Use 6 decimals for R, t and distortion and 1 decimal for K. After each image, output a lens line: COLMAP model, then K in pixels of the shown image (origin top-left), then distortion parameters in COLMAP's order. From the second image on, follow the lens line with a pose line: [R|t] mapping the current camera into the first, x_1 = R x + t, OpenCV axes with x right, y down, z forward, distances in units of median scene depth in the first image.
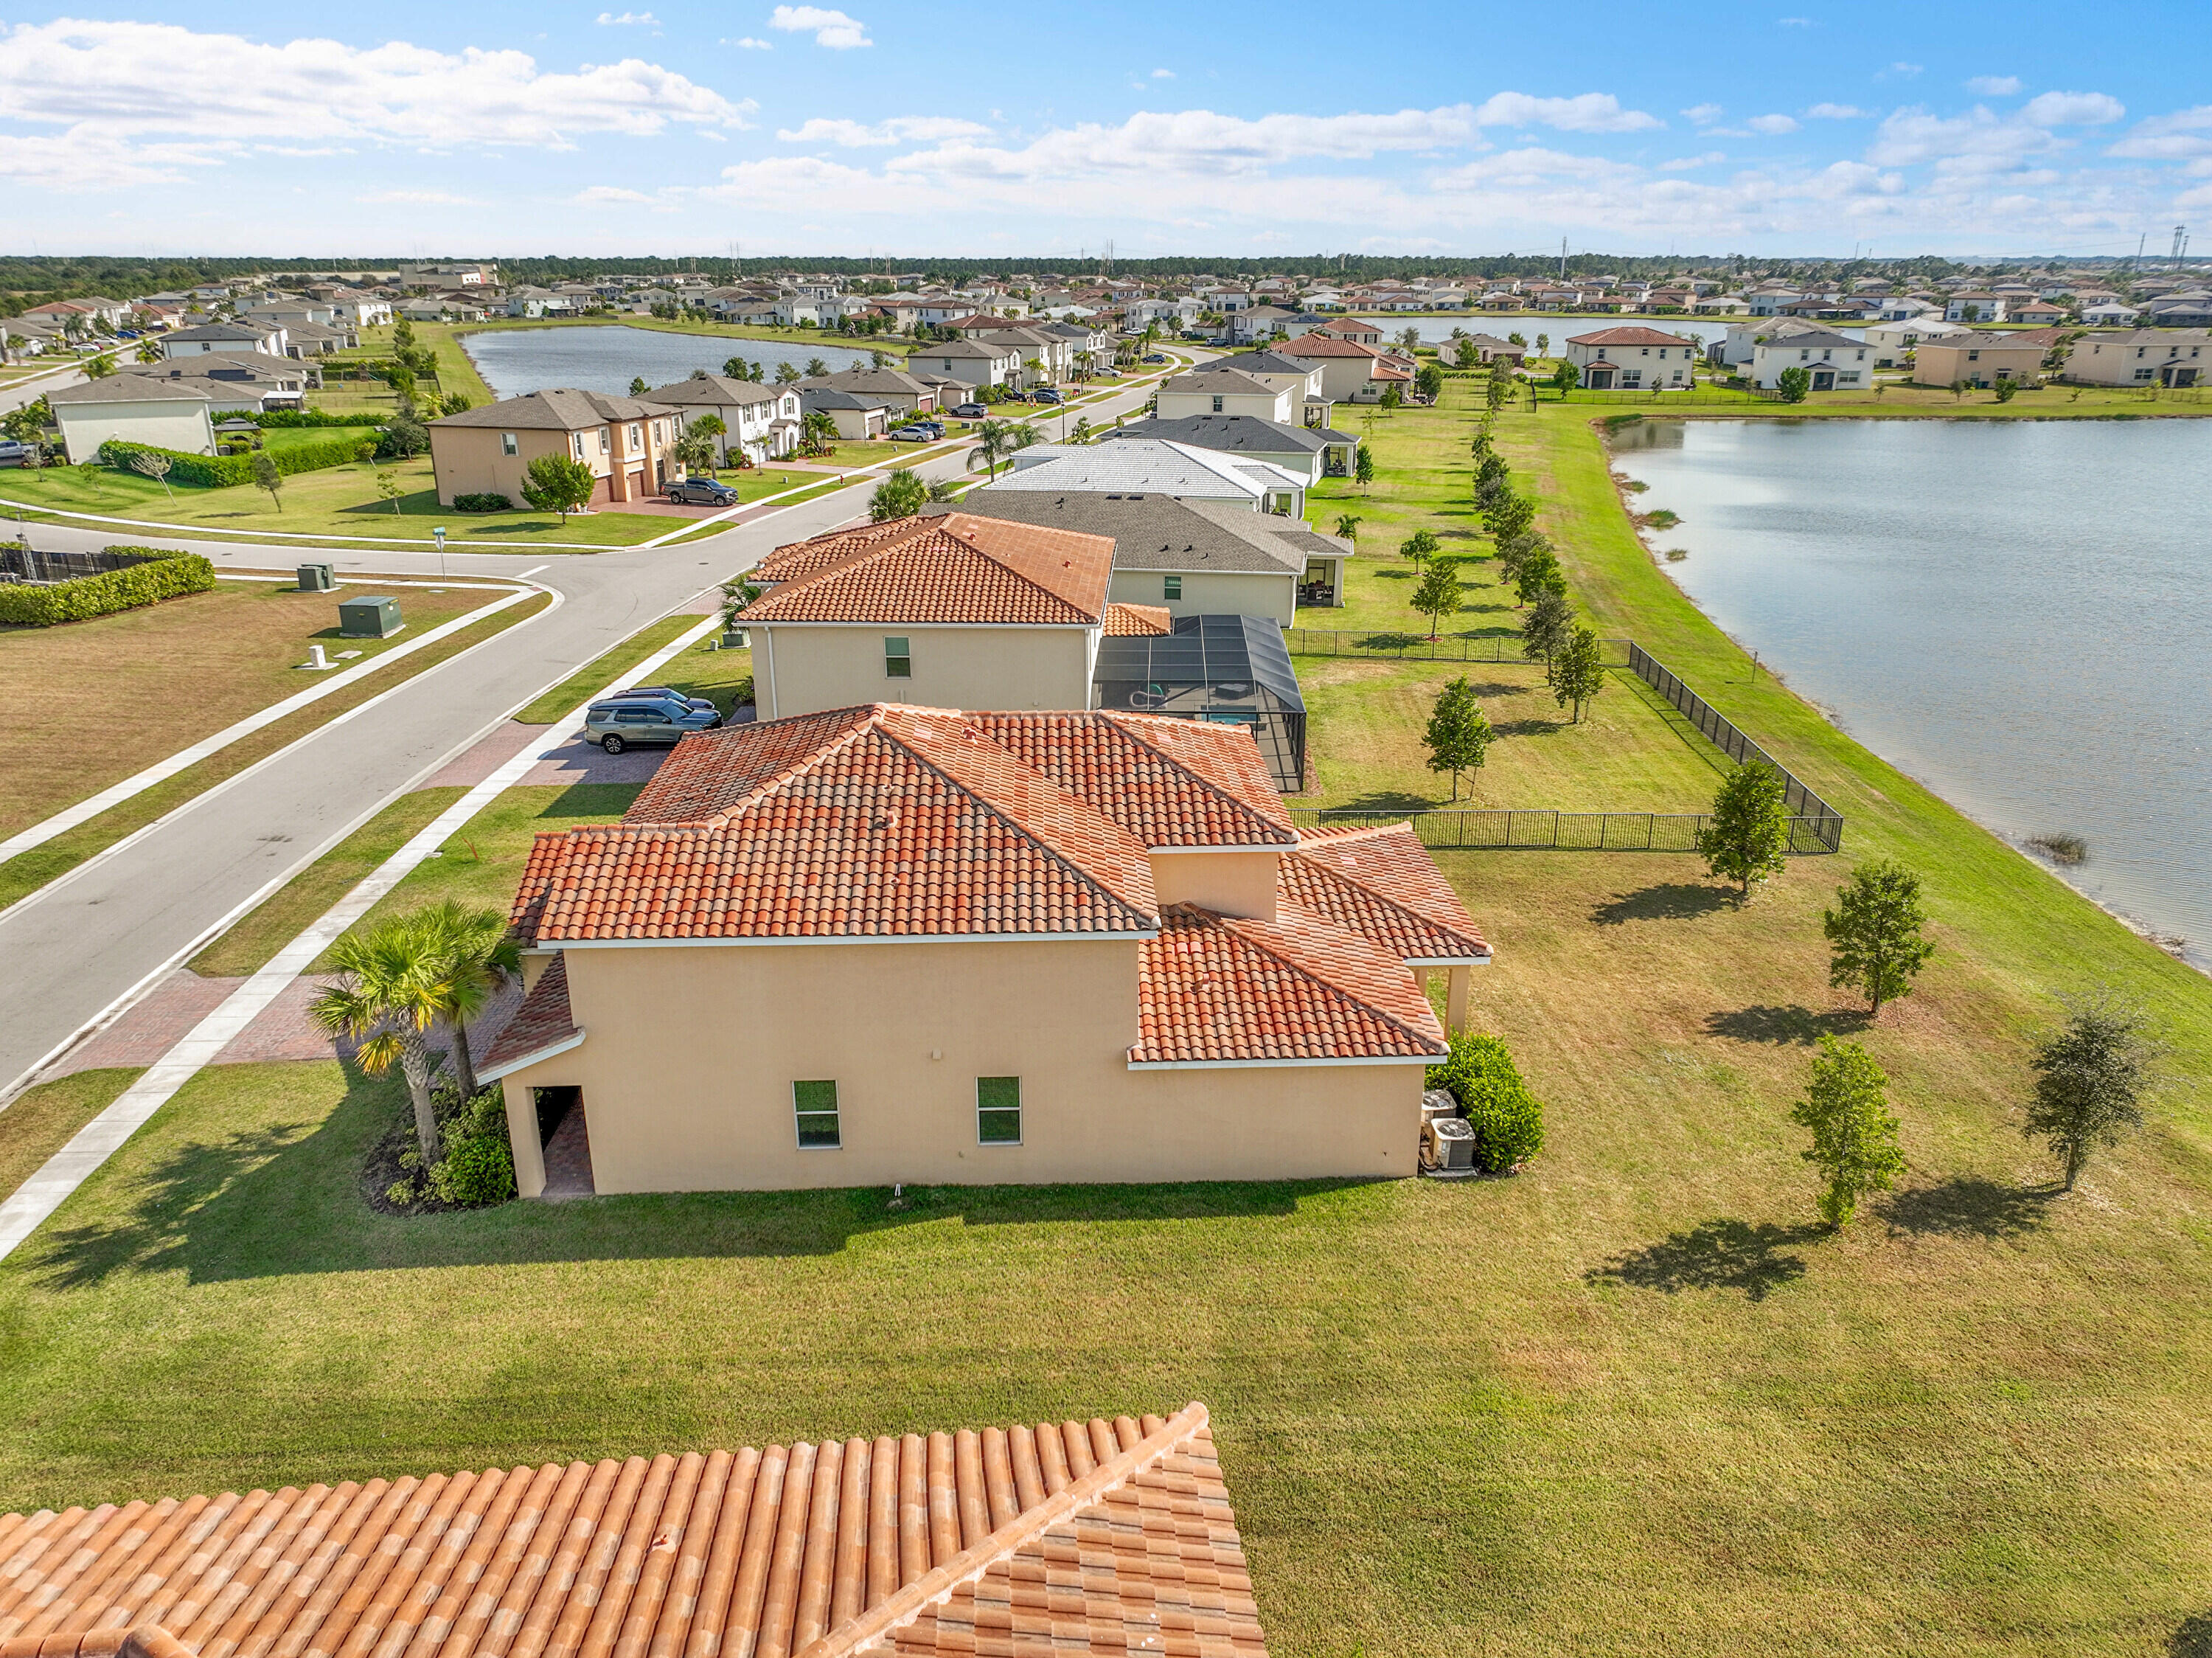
lens RADIAL K [[1552.7, 0, 1105.5], [0, 1552.7, 828.8], [0, 0, 1]] dist [-0.000916, 0.016070]
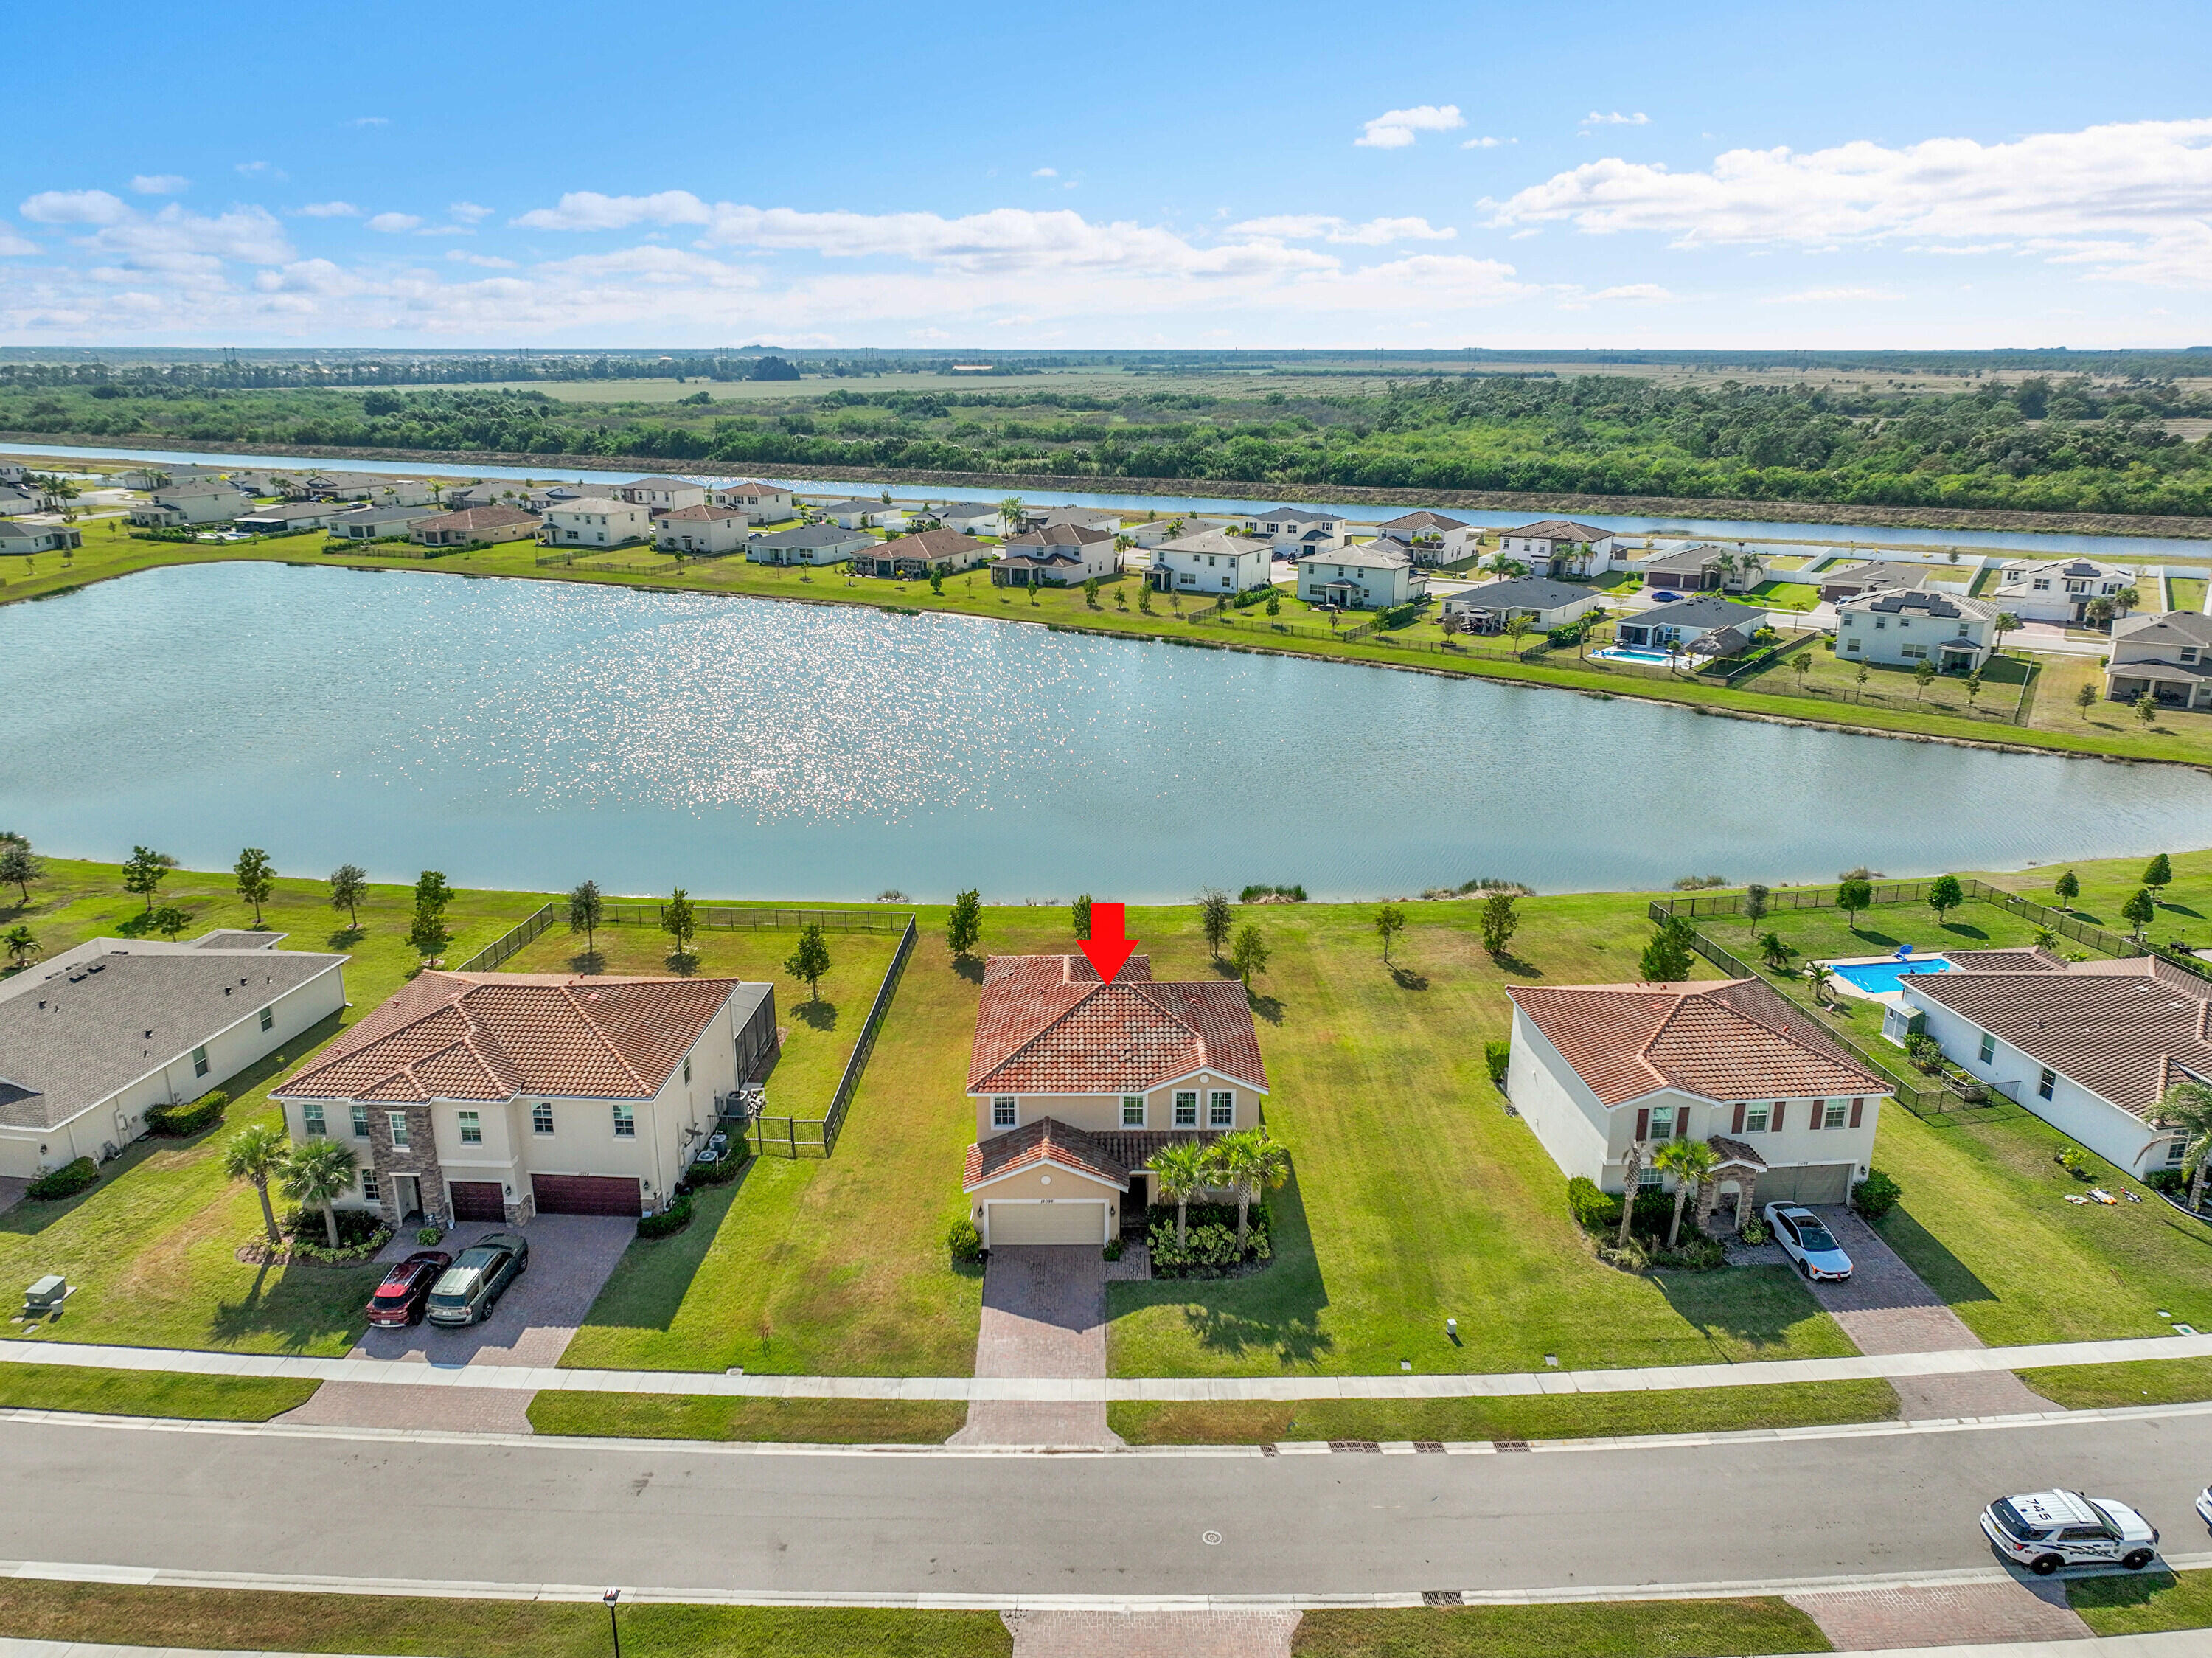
lens RADIAL K [[1552.7, 0, 1105.5], [0, 1552.7, 819.0], [0, 0, 1]] dist [-0.000916, 0.016070]
pose [[0.027068, -0.291714, 0.956122, -1.618605], [0.342902, 0.901149, 0.265234, -0.648187], [-0.938981, 0.320677, 0.124422, 0.538727]]
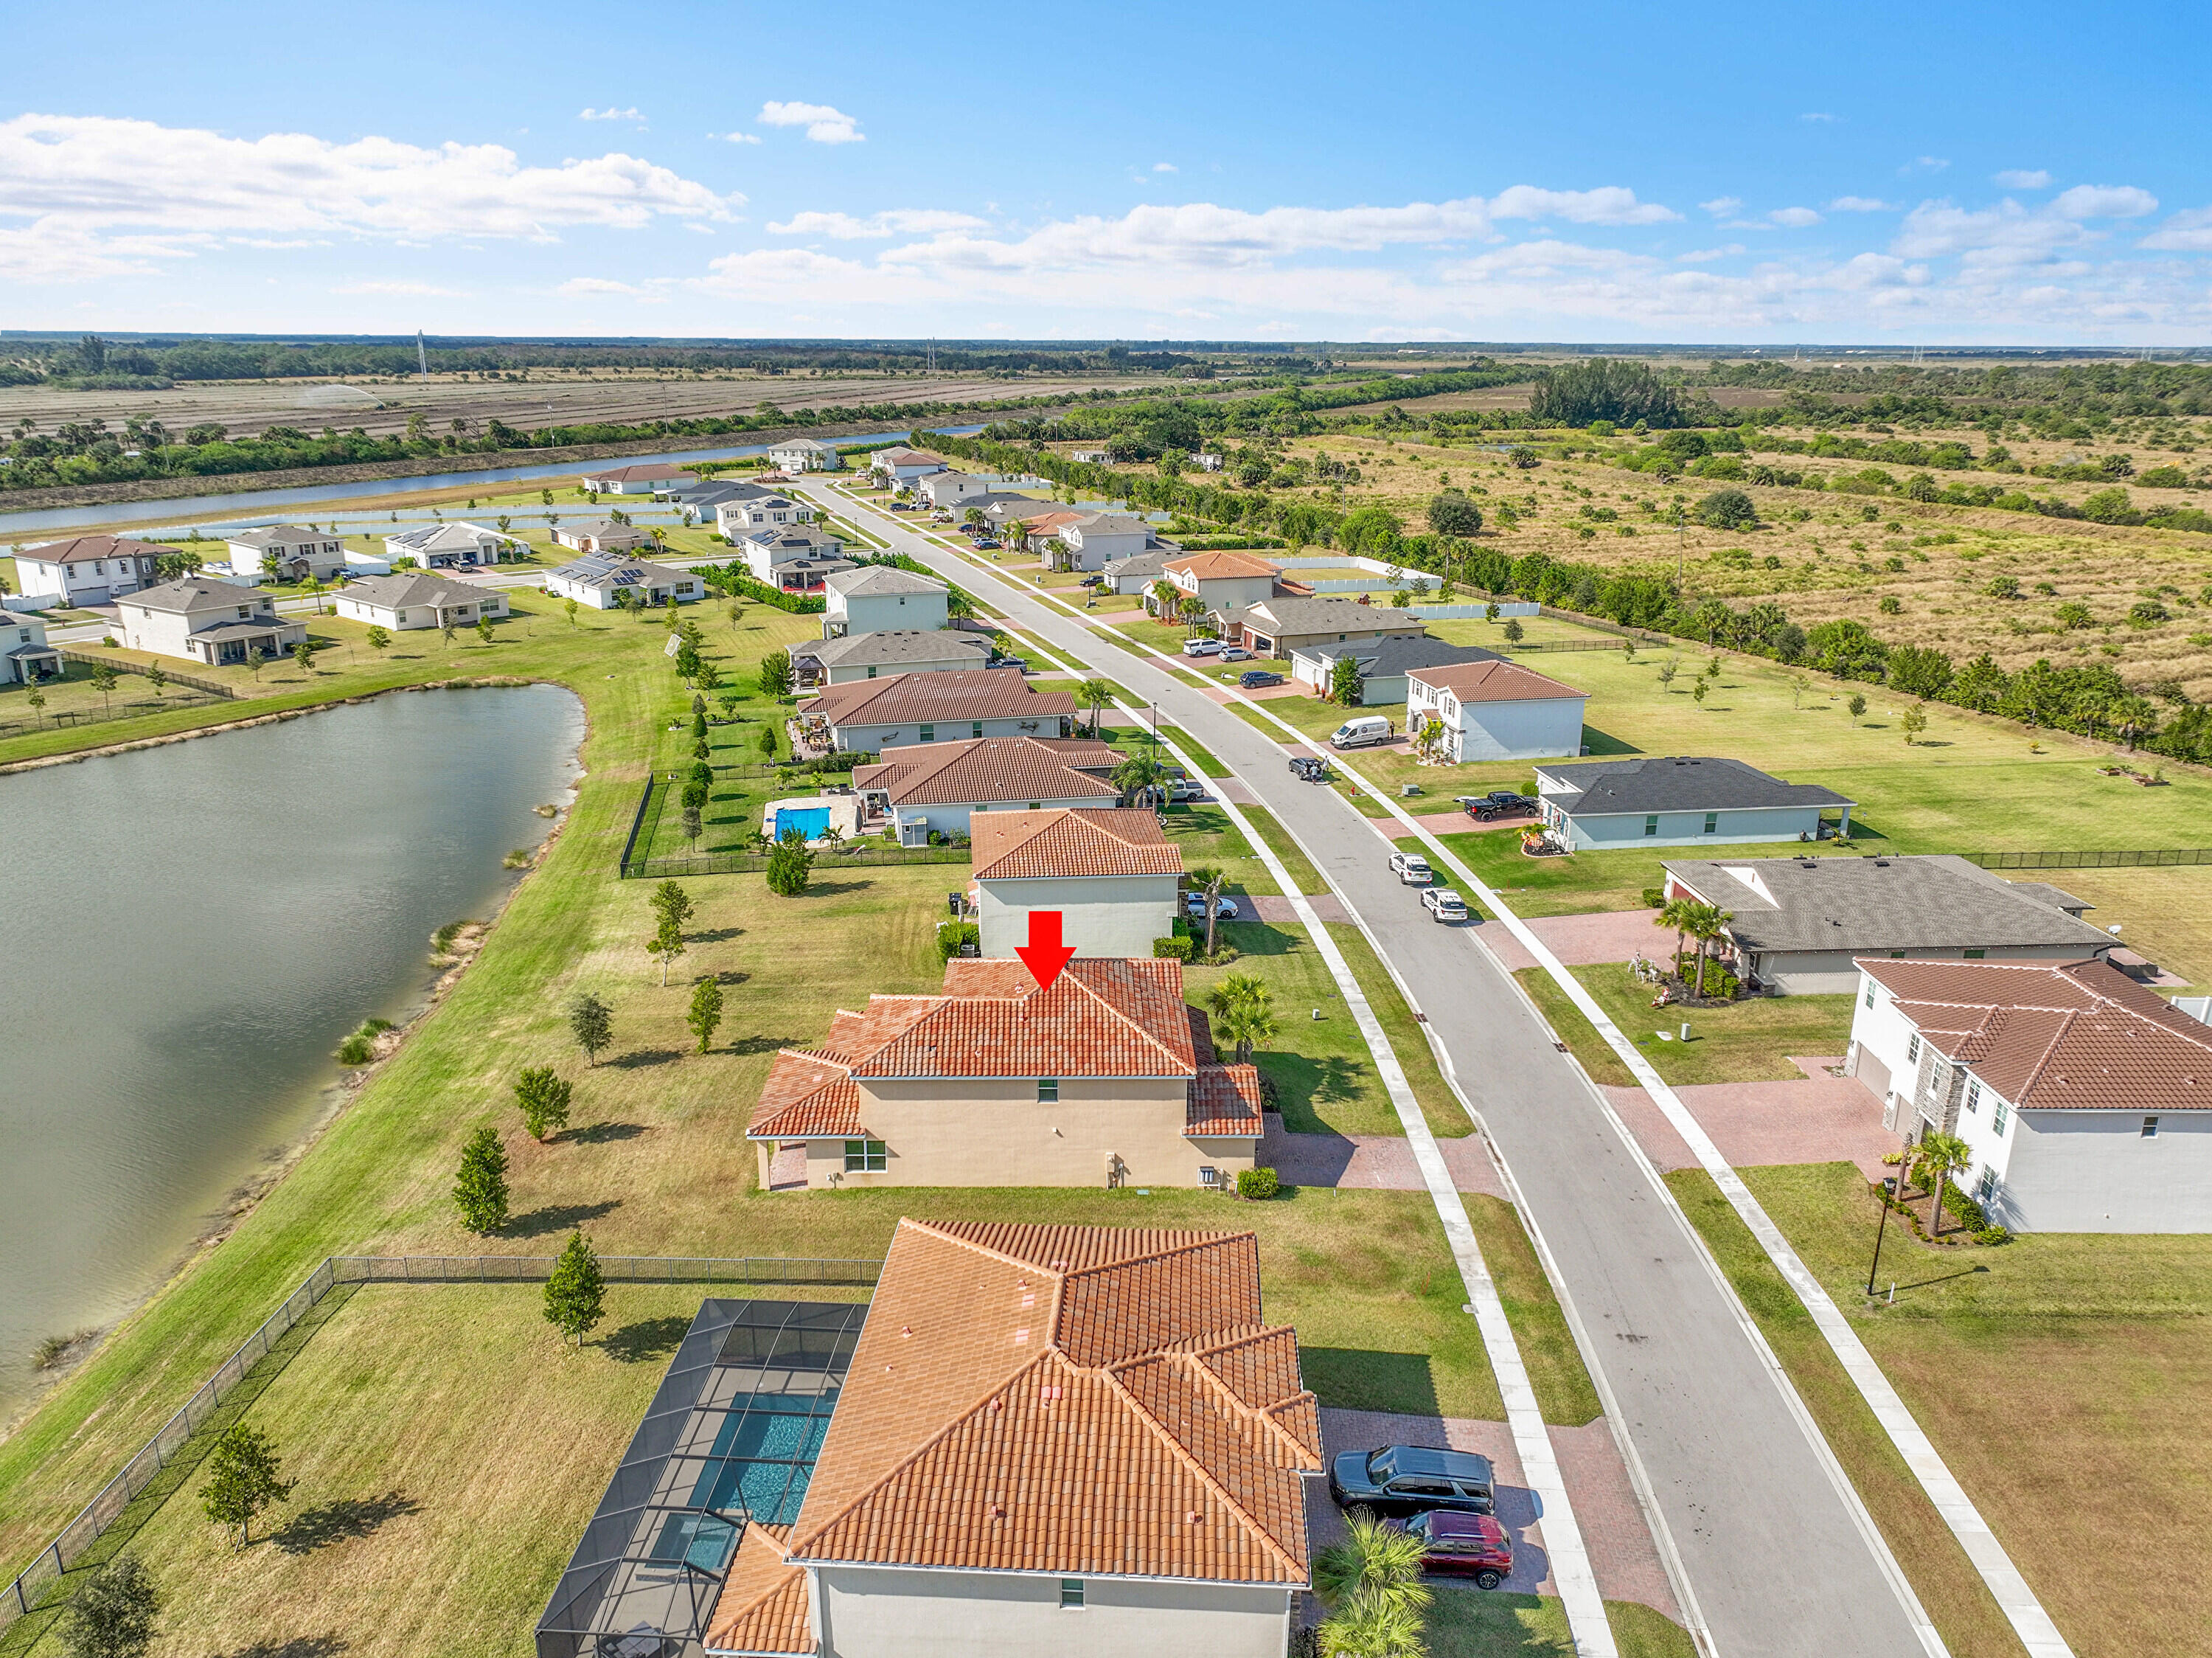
lens RADIAL K [[1552.7, 0, 1108.2], [0, 1552.7, 827.5], [0, 0, 1]] dist [-0.000916, 0.016070]
pose [[-0.999819, -0.011828, 0.014878, -0.186979], [-0.000273, 0.791639, 0.610989, -1.183626], [-0.019005, 0.610874, -0.791499, 2.004775]]
